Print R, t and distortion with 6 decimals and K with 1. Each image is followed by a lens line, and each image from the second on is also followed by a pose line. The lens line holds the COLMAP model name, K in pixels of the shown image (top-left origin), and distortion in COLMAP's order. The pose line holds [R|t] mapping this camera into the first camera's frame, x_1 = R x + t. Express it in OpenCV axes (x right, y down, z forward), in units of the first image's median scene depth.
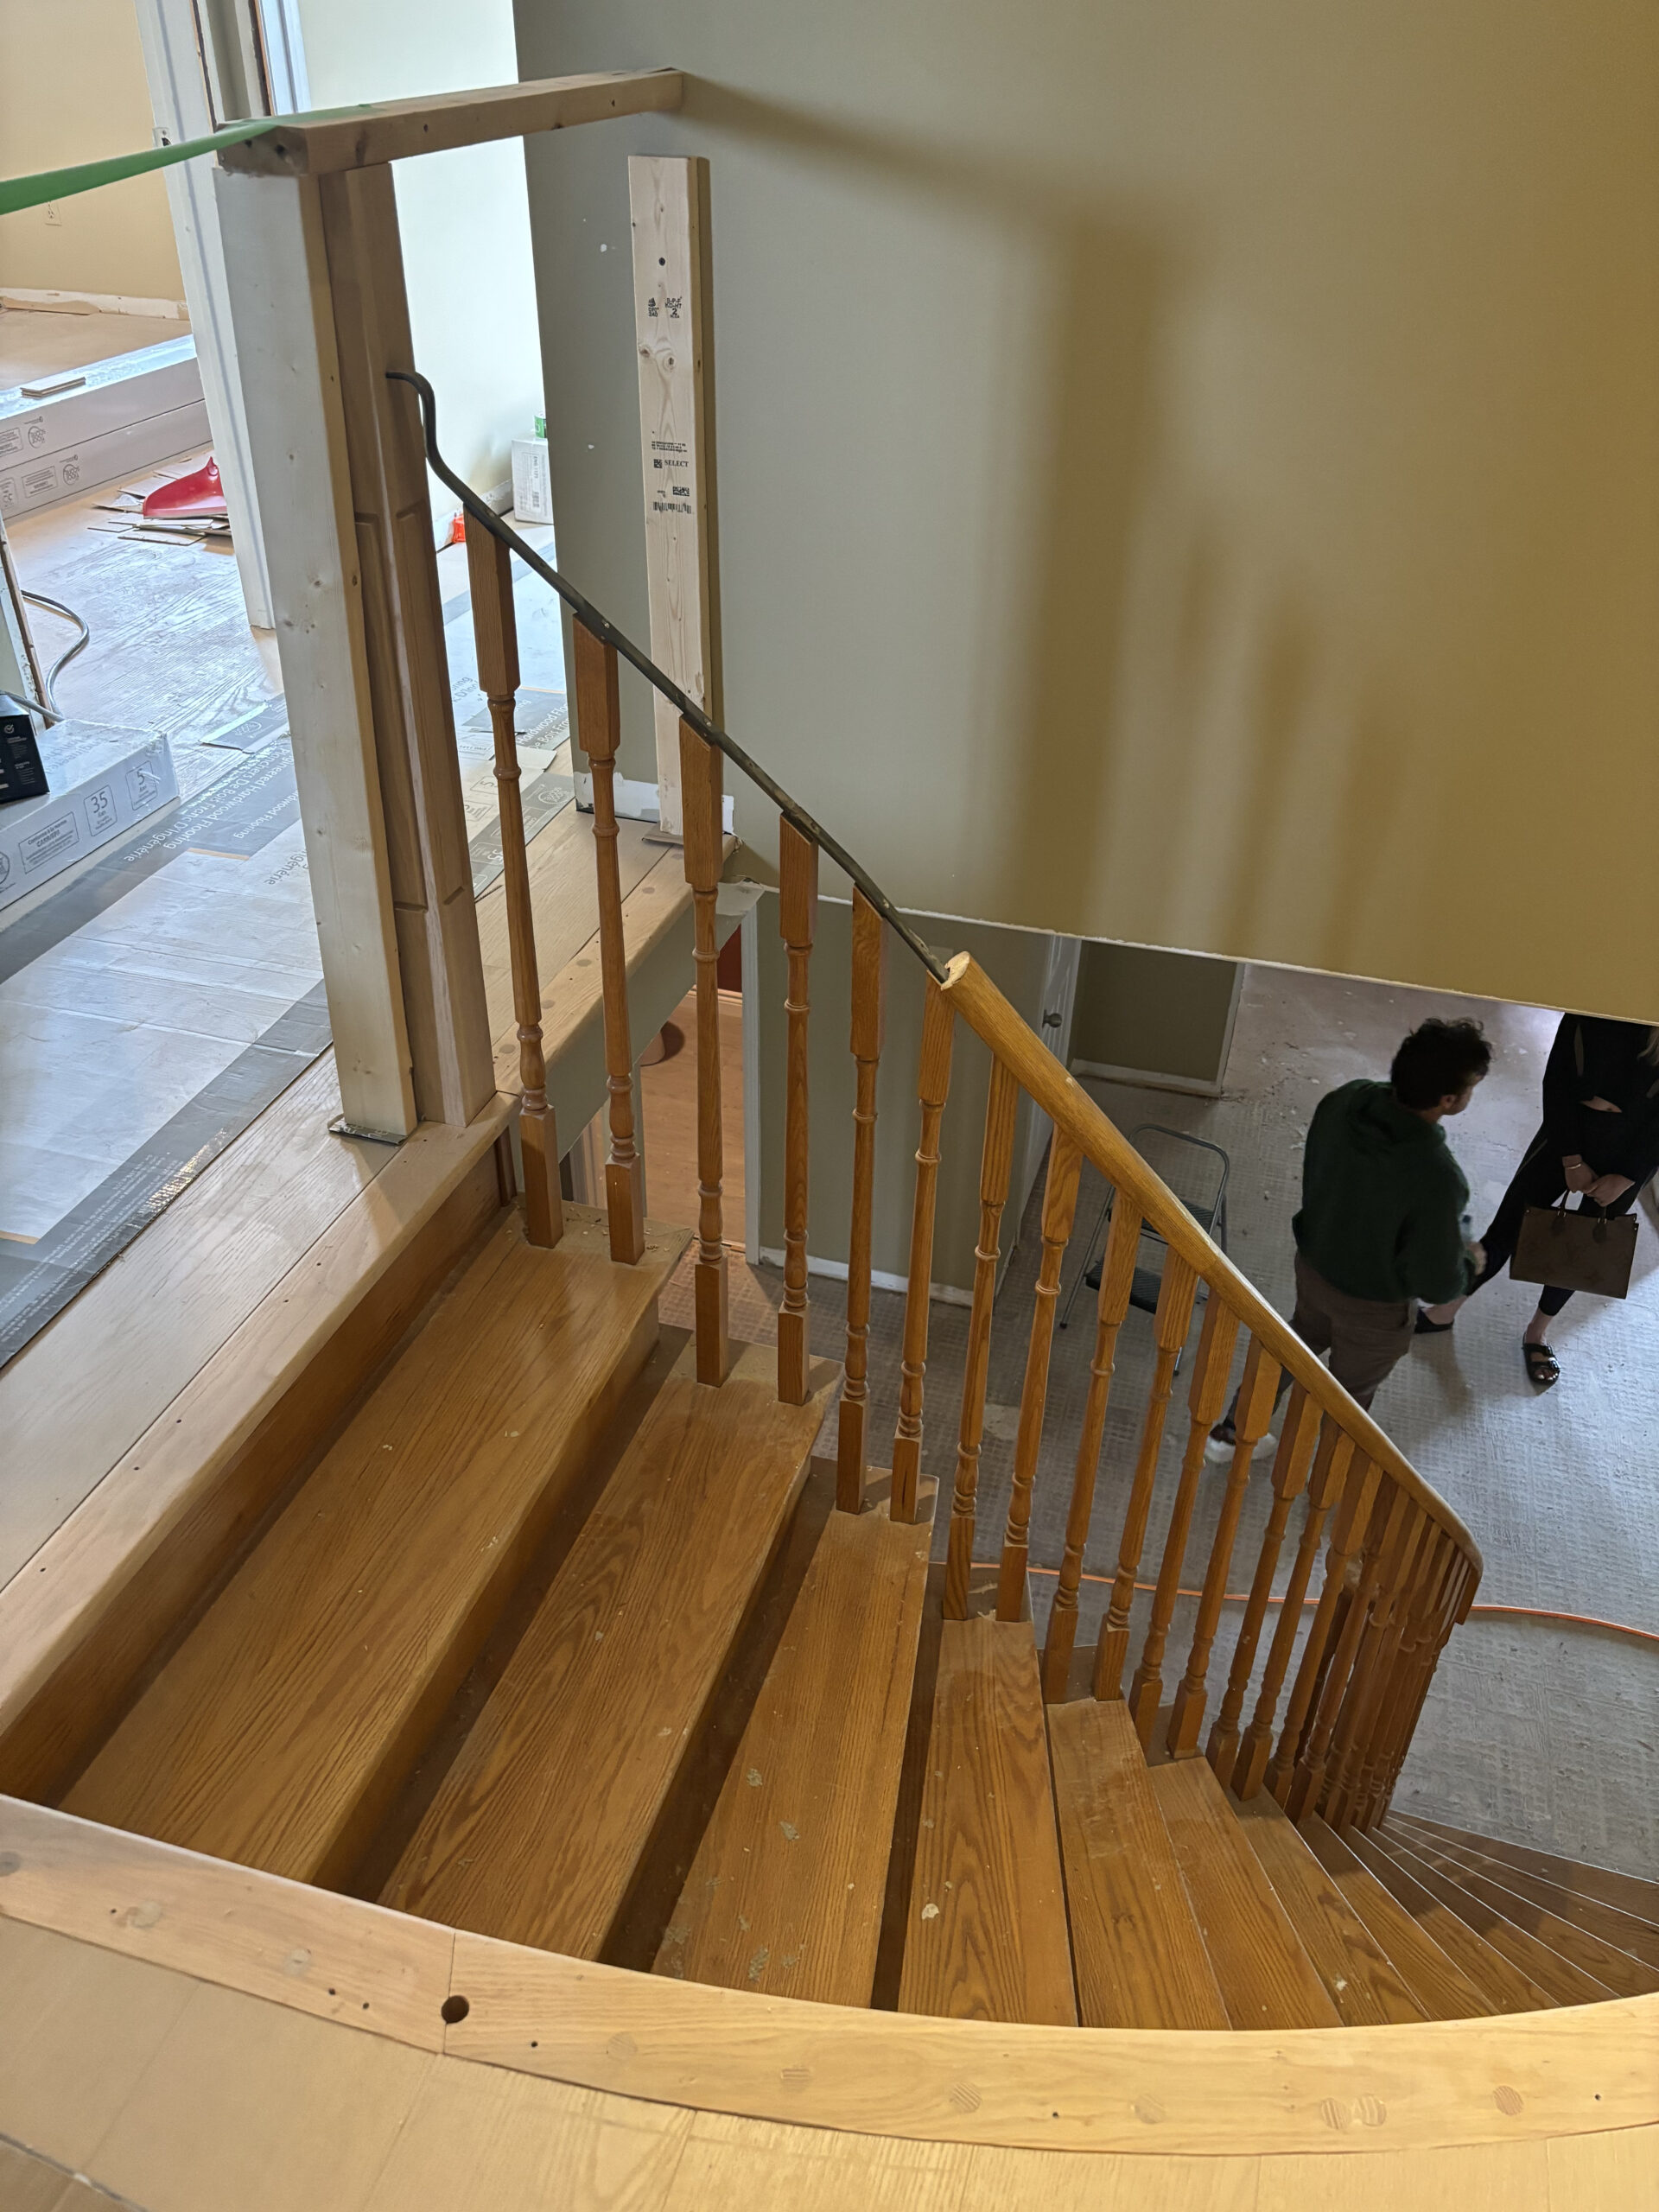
lens RADIAL K [[1663.1, 0, 831.2], [0, 1663.1, 1116.5], [0, 0, 1]] dist [0.003799, -0.000740]
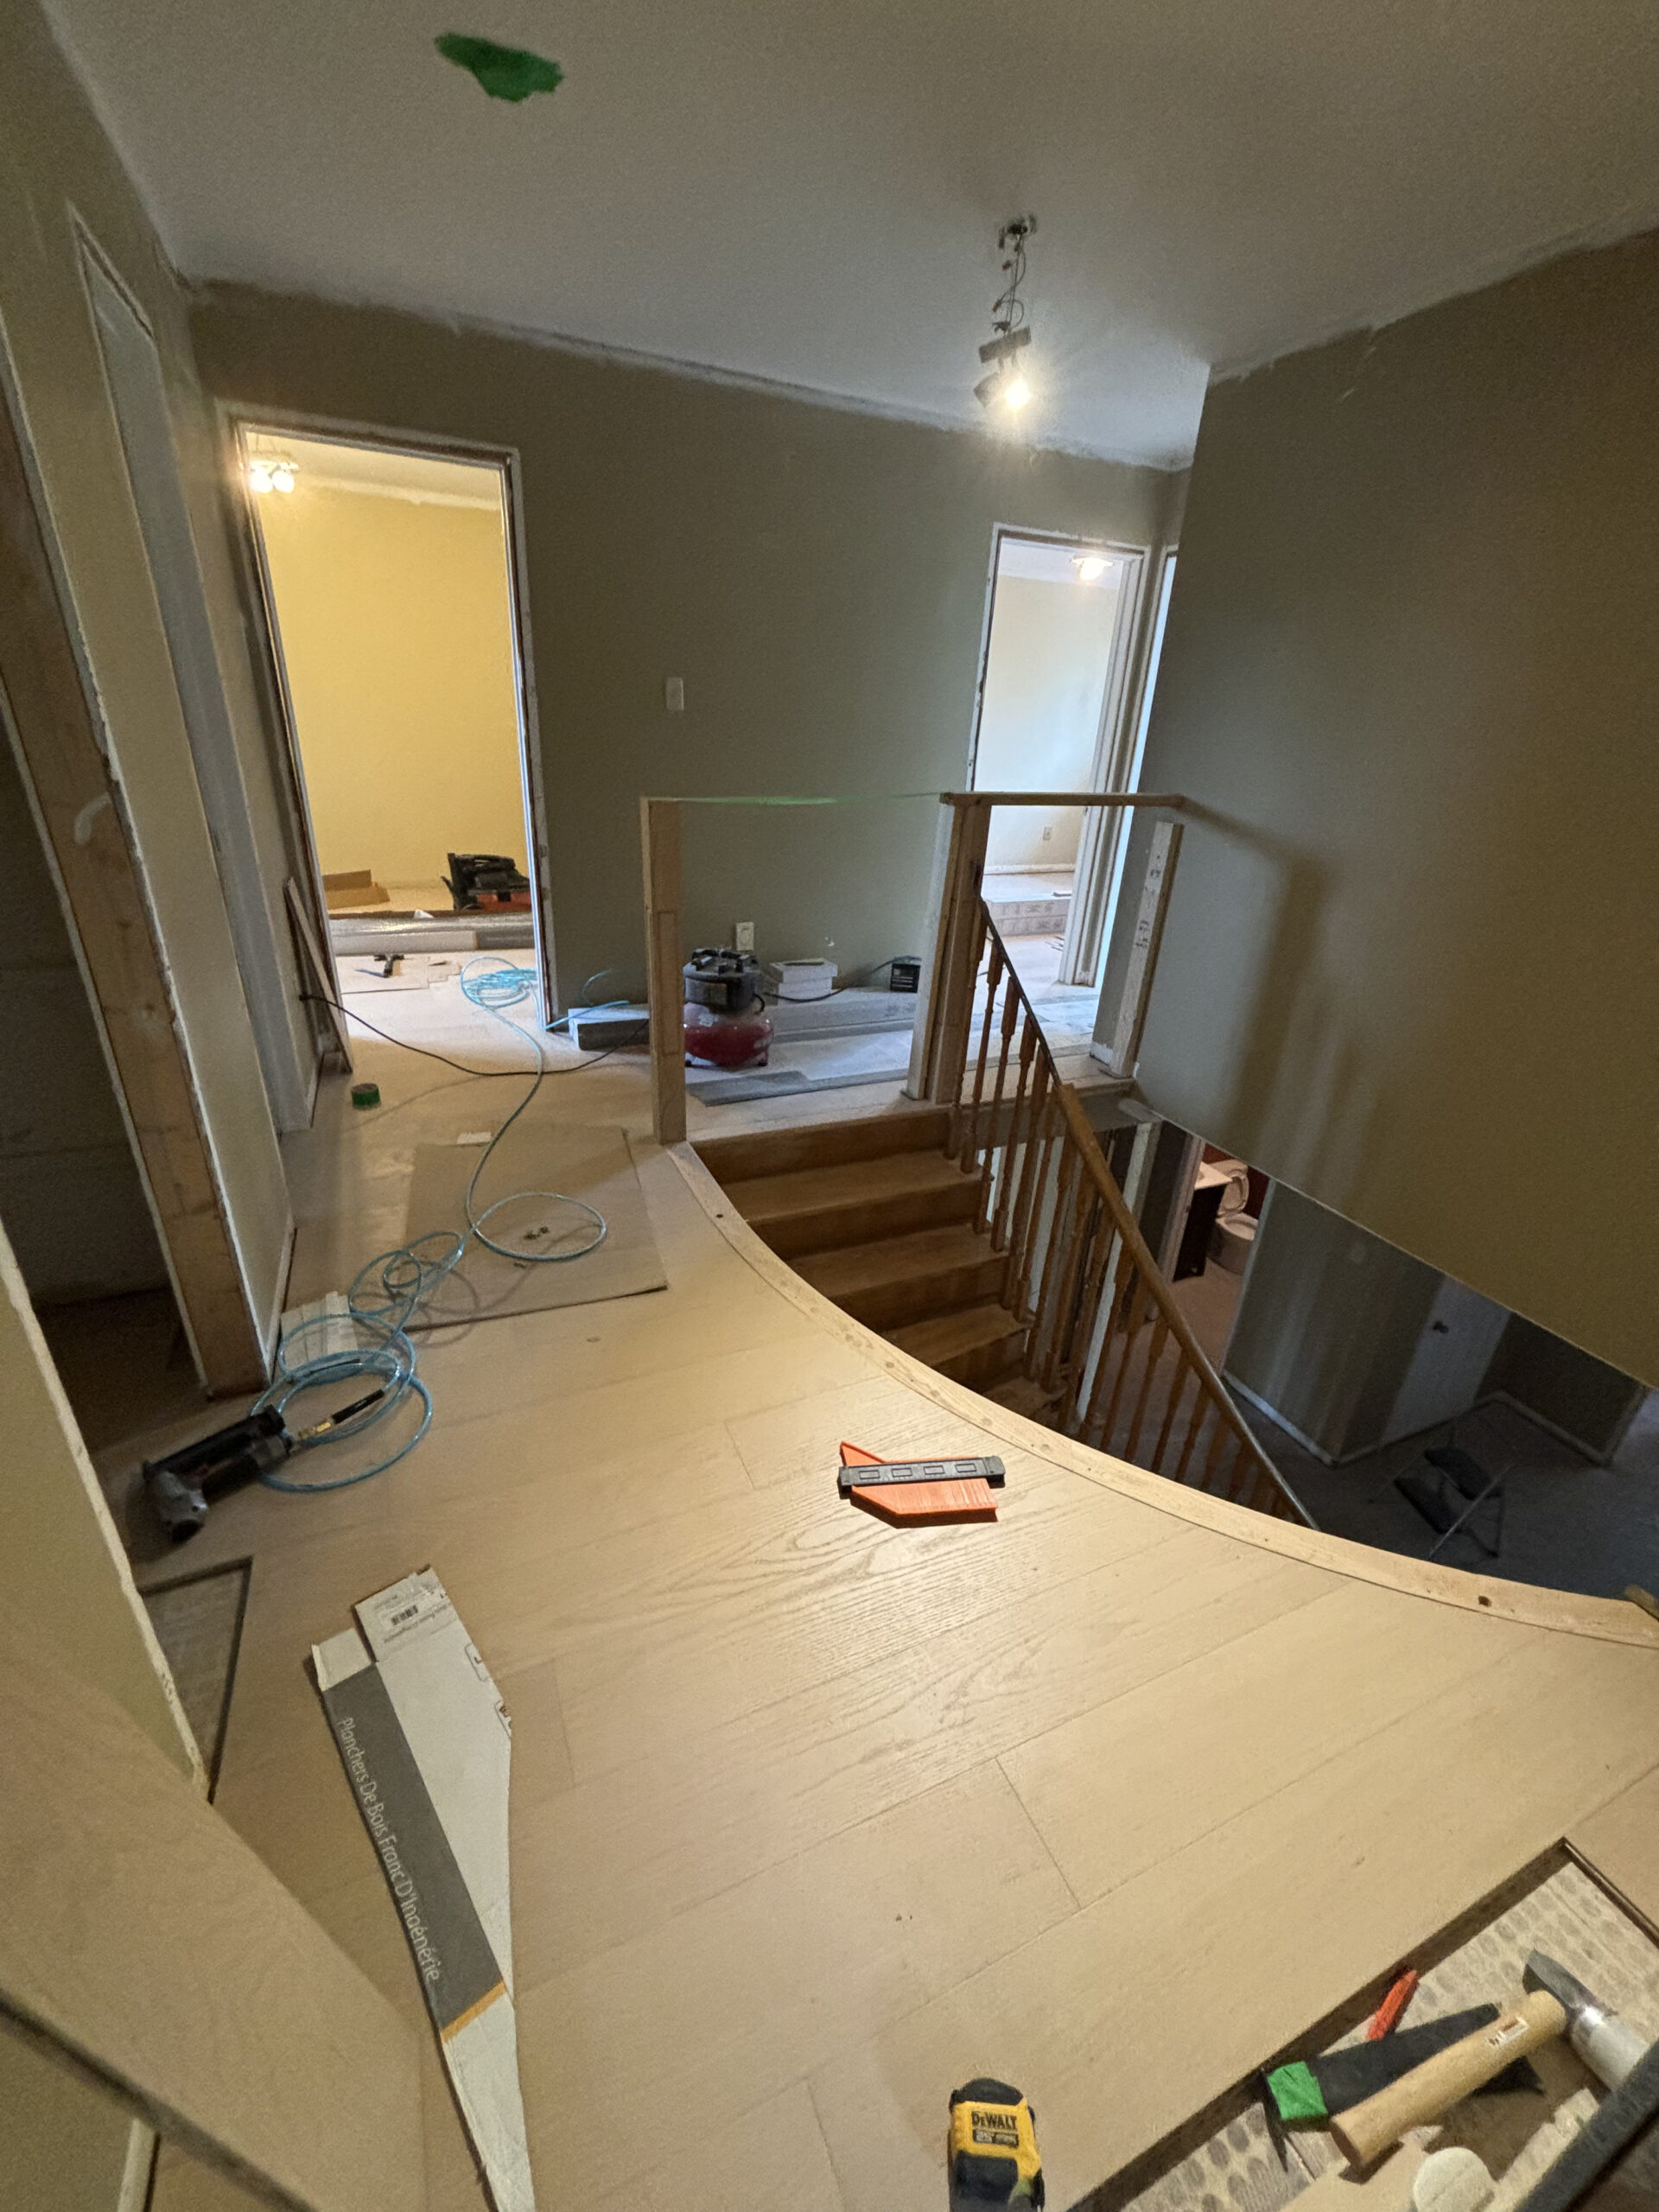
lens RADIAL K [[900.2, 0, 822.0], [0, 900.2, 1103.6], [0, 0, 1]] dist [0.000268, 0.000005]
pose [[0.653663, 0.312085, -0.689440, 0.667343], [-0.459565, 0.887494, -0.033980, 0.135776], [0.601269, 0.339053, 0.723546, -0.240088]]
